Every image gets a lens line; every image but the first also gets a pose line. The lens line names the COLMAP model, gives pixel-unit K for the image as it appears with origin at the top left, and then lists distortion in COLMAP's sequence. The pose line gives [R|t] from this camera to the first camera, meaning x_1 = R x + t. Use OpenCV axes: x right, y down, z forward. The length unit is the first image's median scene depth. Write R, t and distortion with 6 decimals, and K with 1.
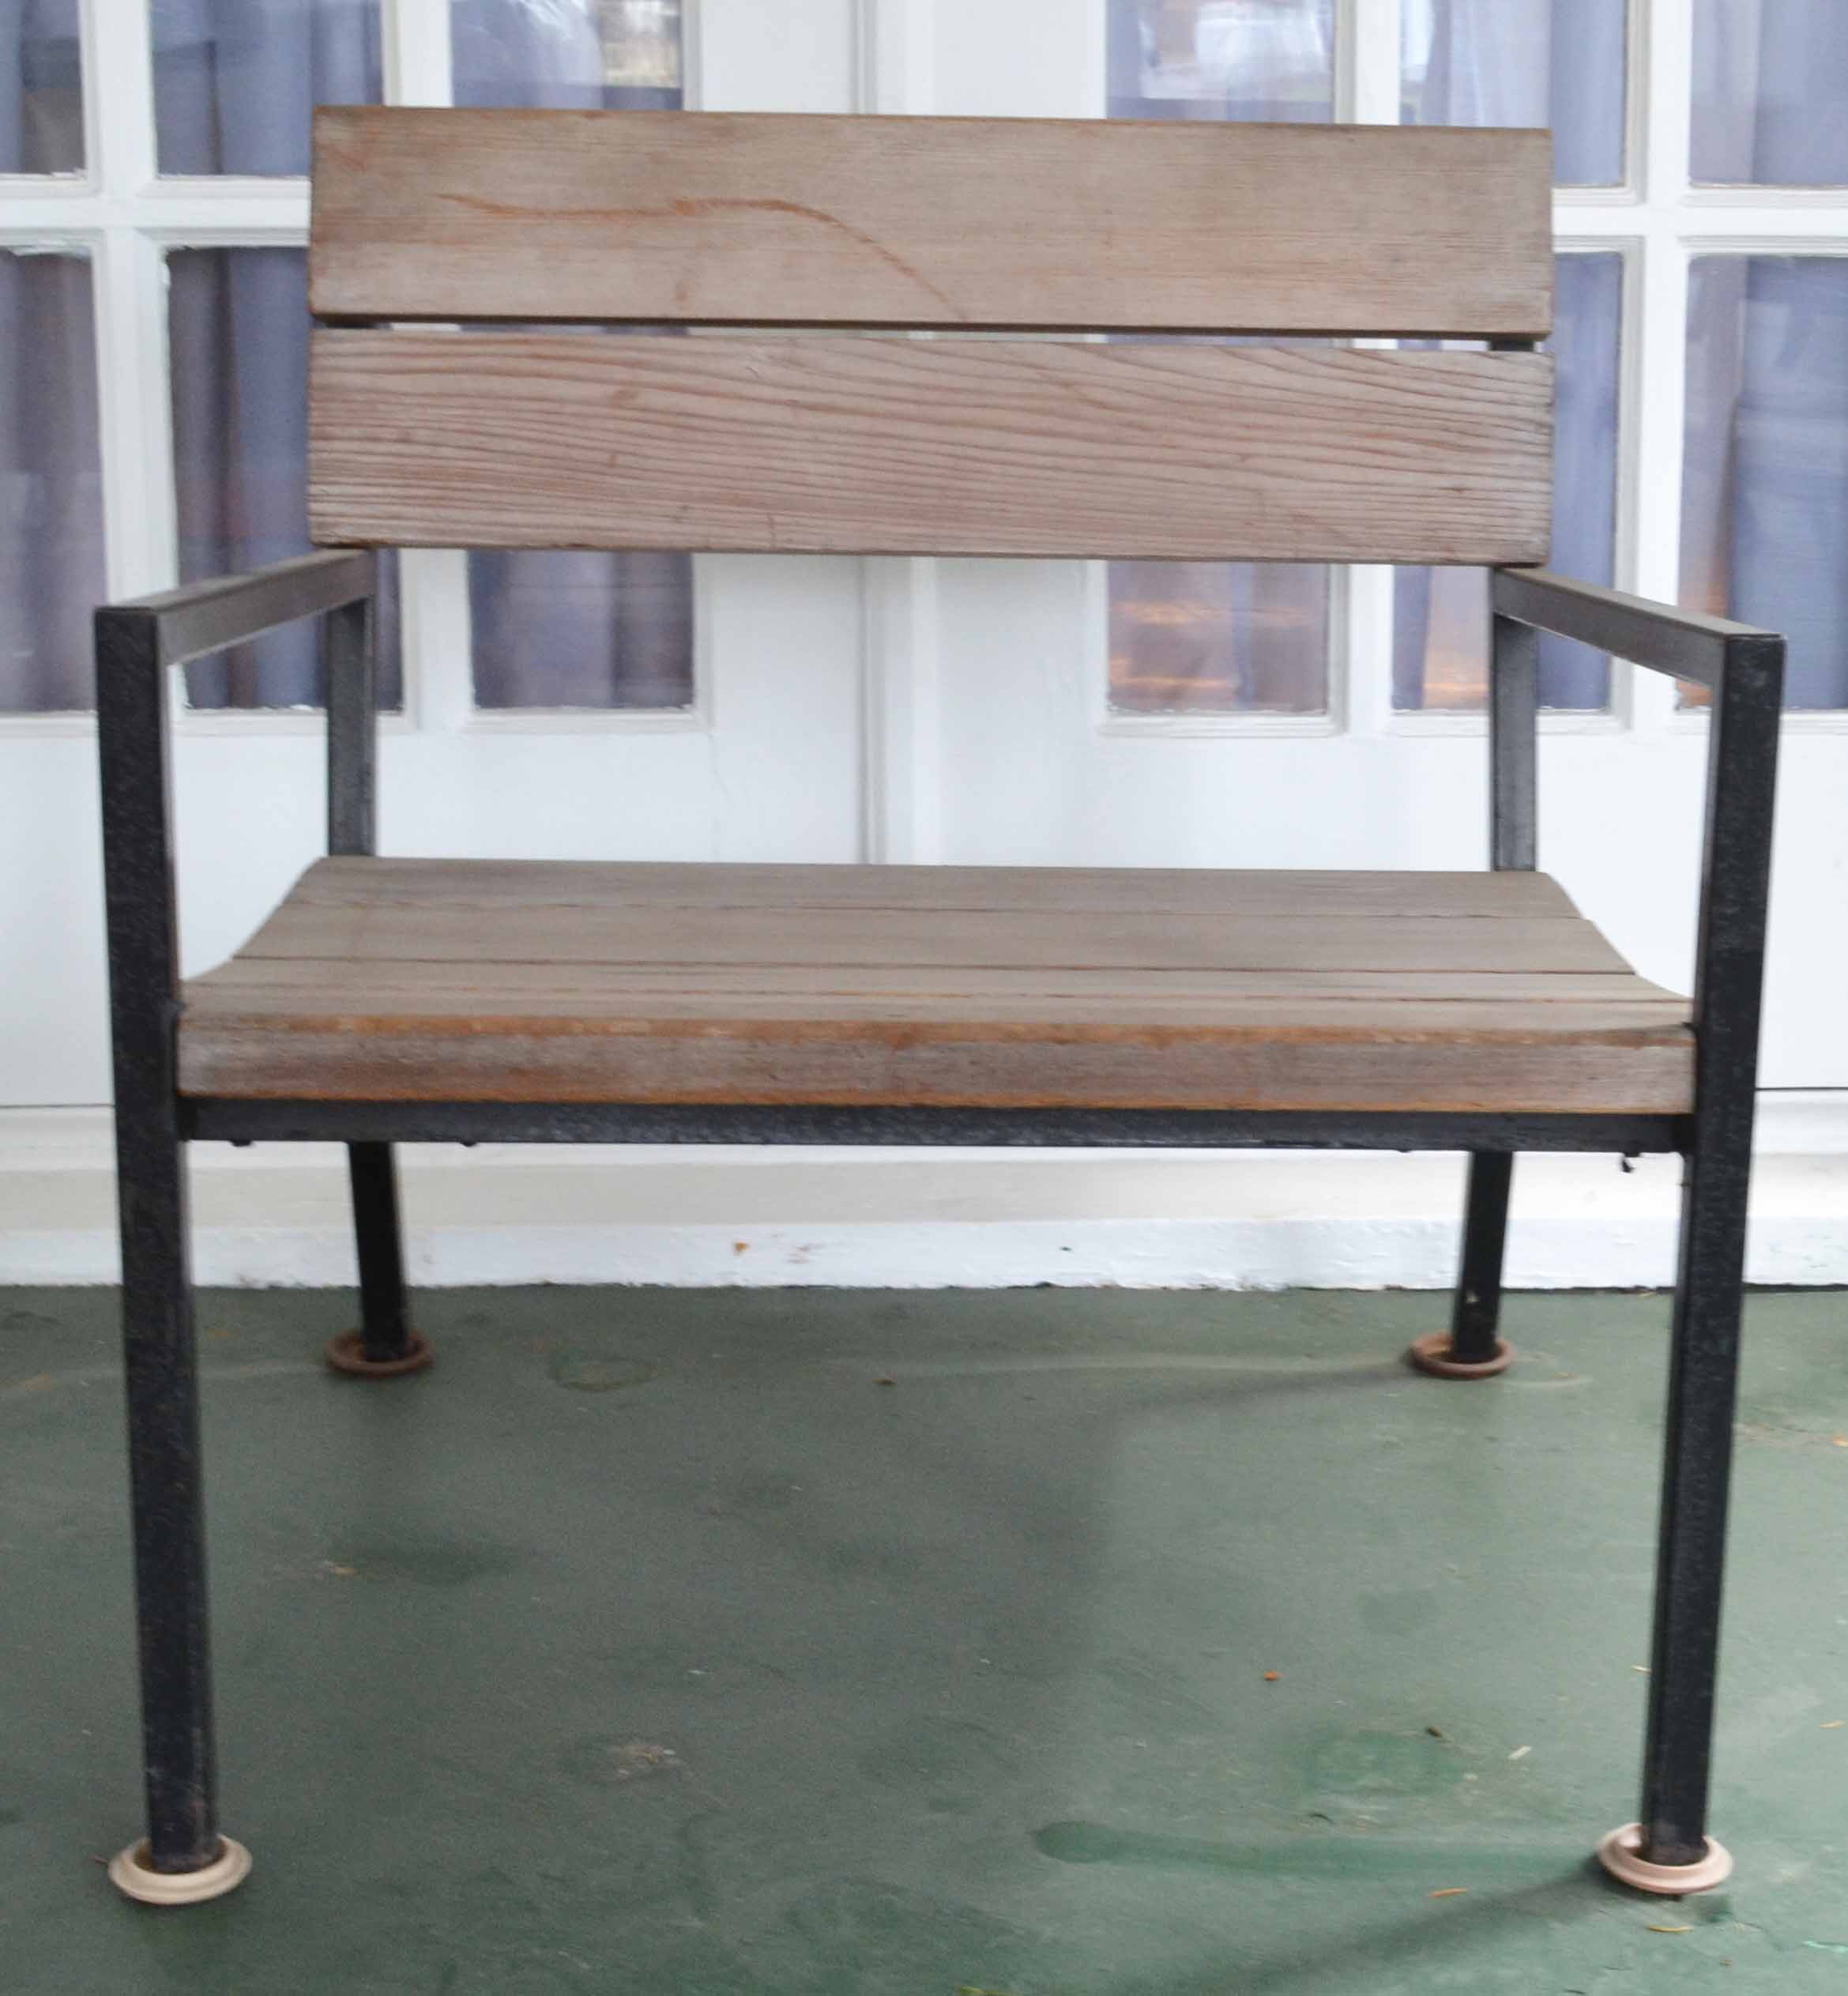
lens RADIAL K [[4087.3, 0, 924.0], [0, 4087.3, 998.0], [0, 0, 1]] dist [-0.047100, -0.089035]
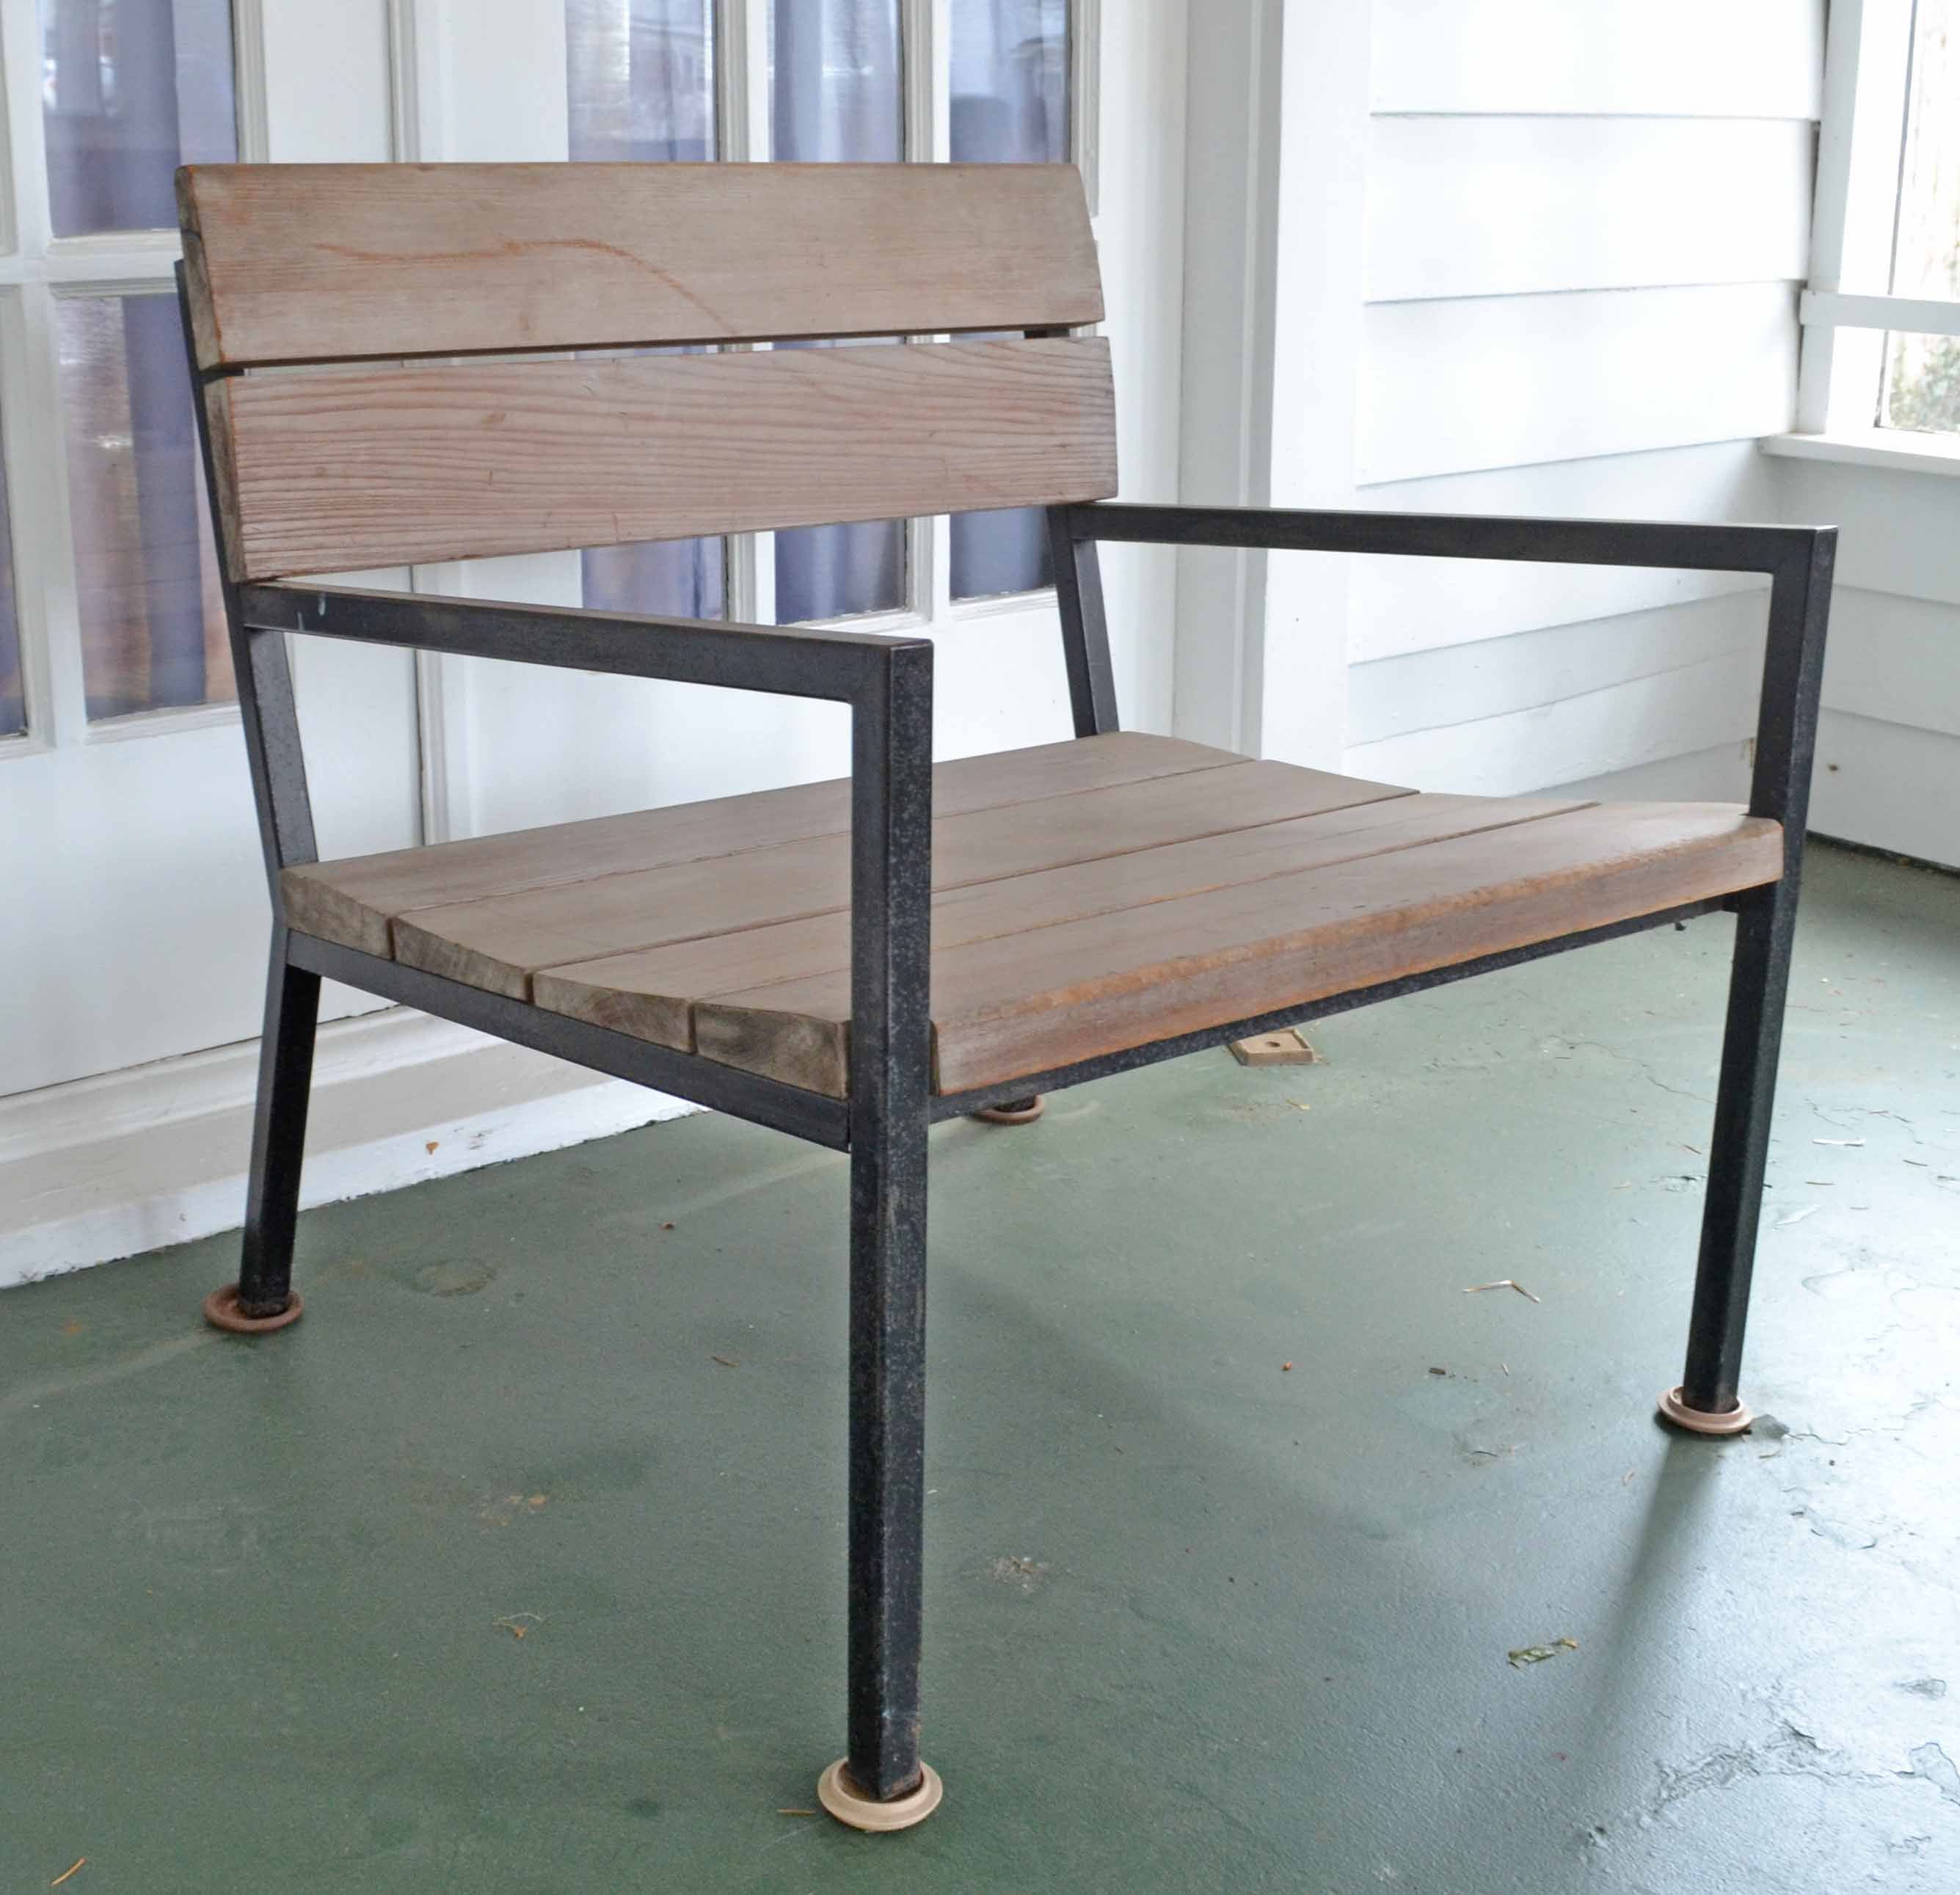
lens RADIAL K [[2840.1, 0, 980.0], [0, 2840.1, 947.5], [0, 0, 1]] dist [-0.079187, -0.004848]
pose [[0.789514, -0.178831, 0.587100, -0.448577], [0.143796, 0.983880, 0.106317, -0.067973], [-0.596649, 0.000484, 0.802502, 0.297650]]
